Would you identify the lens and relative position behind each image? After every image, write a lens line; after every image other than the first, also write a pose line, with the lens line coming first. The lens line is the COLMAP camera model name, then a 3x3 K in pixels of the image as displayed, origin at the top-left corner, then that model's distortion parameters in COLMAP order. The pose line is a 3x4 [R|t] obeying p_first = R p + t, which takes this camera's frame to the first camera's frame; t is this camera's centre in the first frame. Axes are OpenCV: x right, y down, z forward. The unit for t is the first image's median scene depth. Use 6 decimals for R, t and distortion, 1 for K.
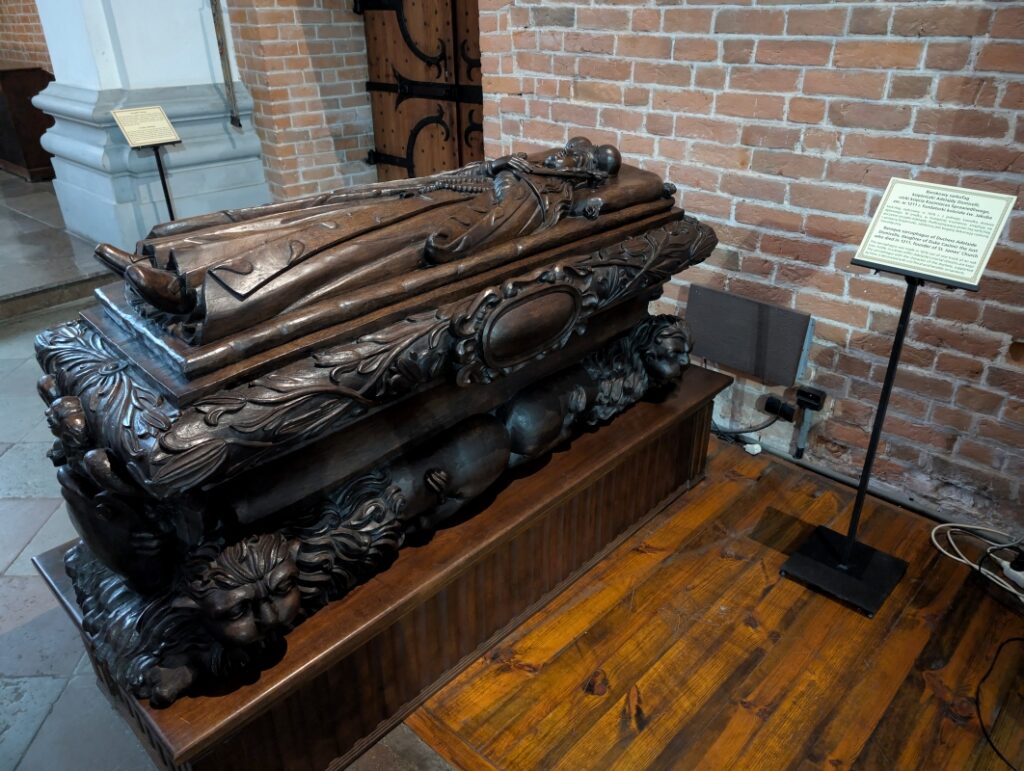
lens RADIAL K [[739.1, 0, 513.7], [0, 739.1, 383.5], [0, 0, 1]] dist [-0.001859, -0.003988]
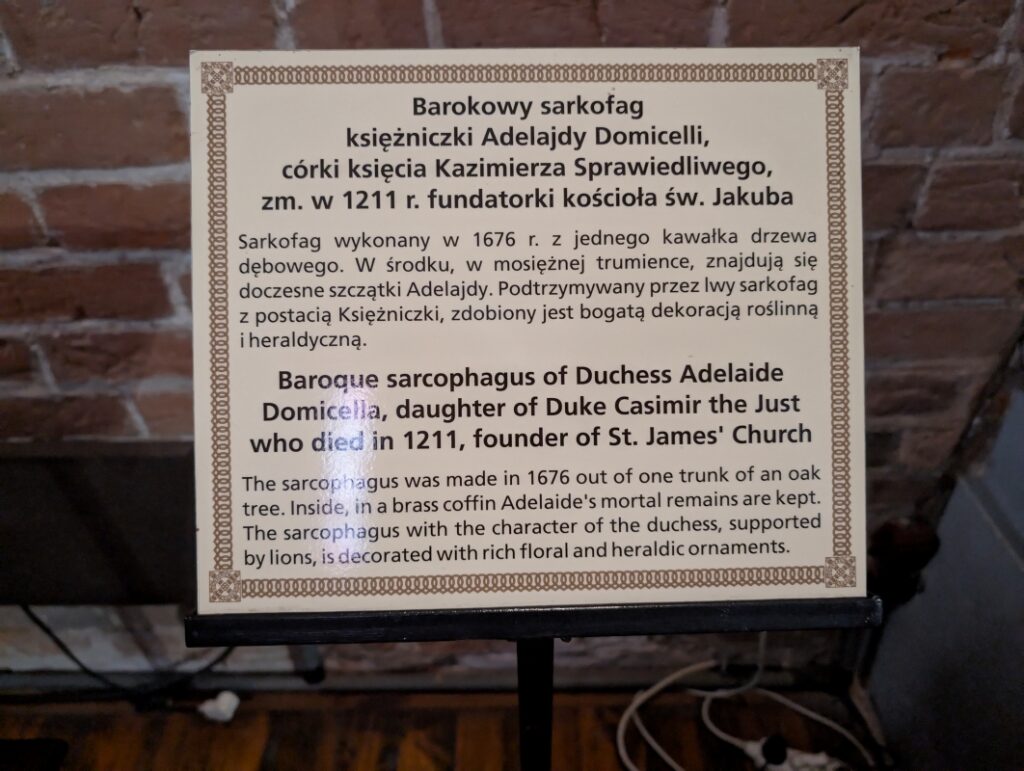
lens RADIAL K [[739.1, 0, 508.9], [0, 739.1, 386.4], [0, 0, 1]] dist [-0.001859, -0.003988]
pose [[0.715444, -0.444299, 0.539201, 0.459376], [0.330543, 0.895167, 0.299028, -0.248027], [-0.615533, -0.035708, 0.787302, 0.858751]]
